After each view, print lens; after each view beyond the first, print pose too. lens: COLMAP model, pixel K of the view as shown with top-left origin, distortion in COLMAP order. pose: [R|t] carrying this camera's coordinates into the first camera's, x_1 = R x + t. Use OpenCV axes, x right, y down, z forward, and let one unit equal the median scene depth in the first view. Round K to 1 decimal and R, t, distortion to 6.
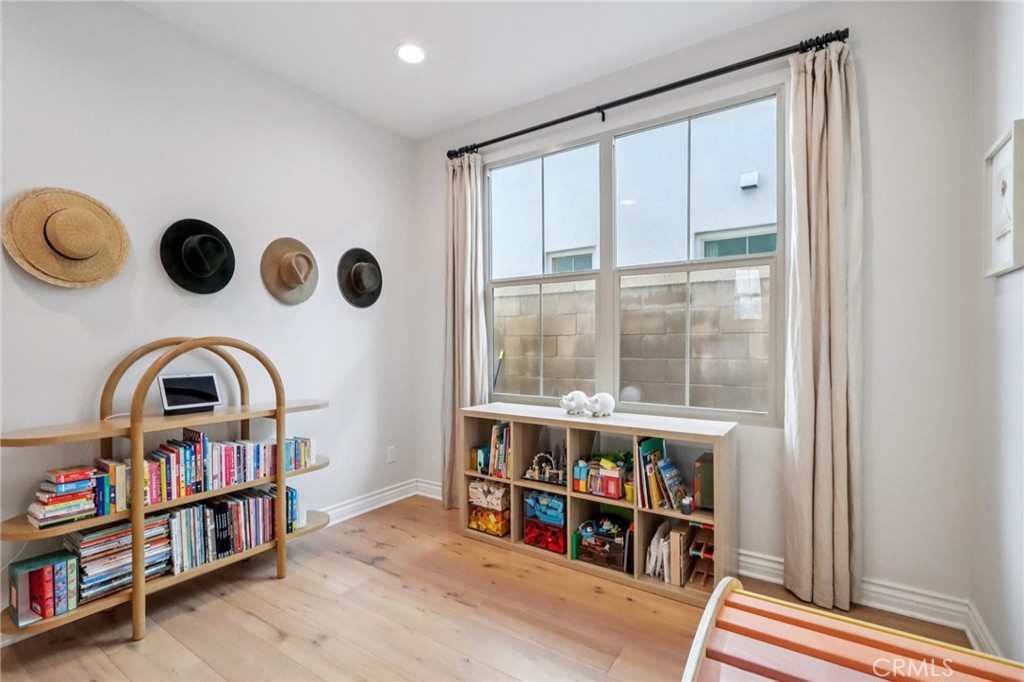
lens RADIAL K [[474.2, 0, 508.4], [0, 474.2, 349.1], [0, 0, 1]] dist [0.003379, -0.002269]
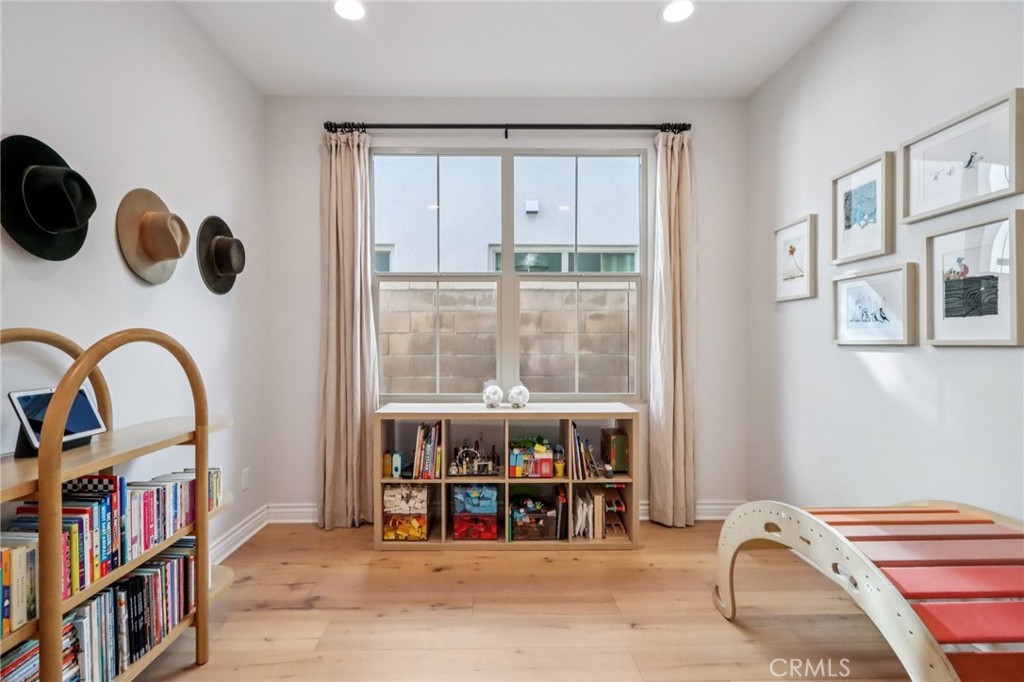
lens RADIAL K [[474.2, 0, 492.5], [0, 474.2, 345.3], [0, 0, 1]] dist [0.003379, -0.002269]
pose [[0.813328, -0.002953, 0.581798, -0.520839], [0.006225, 0.999974, -0.003627, 0.002586], [-0.581772, 0.006571, 0.813325, 0.146158]]
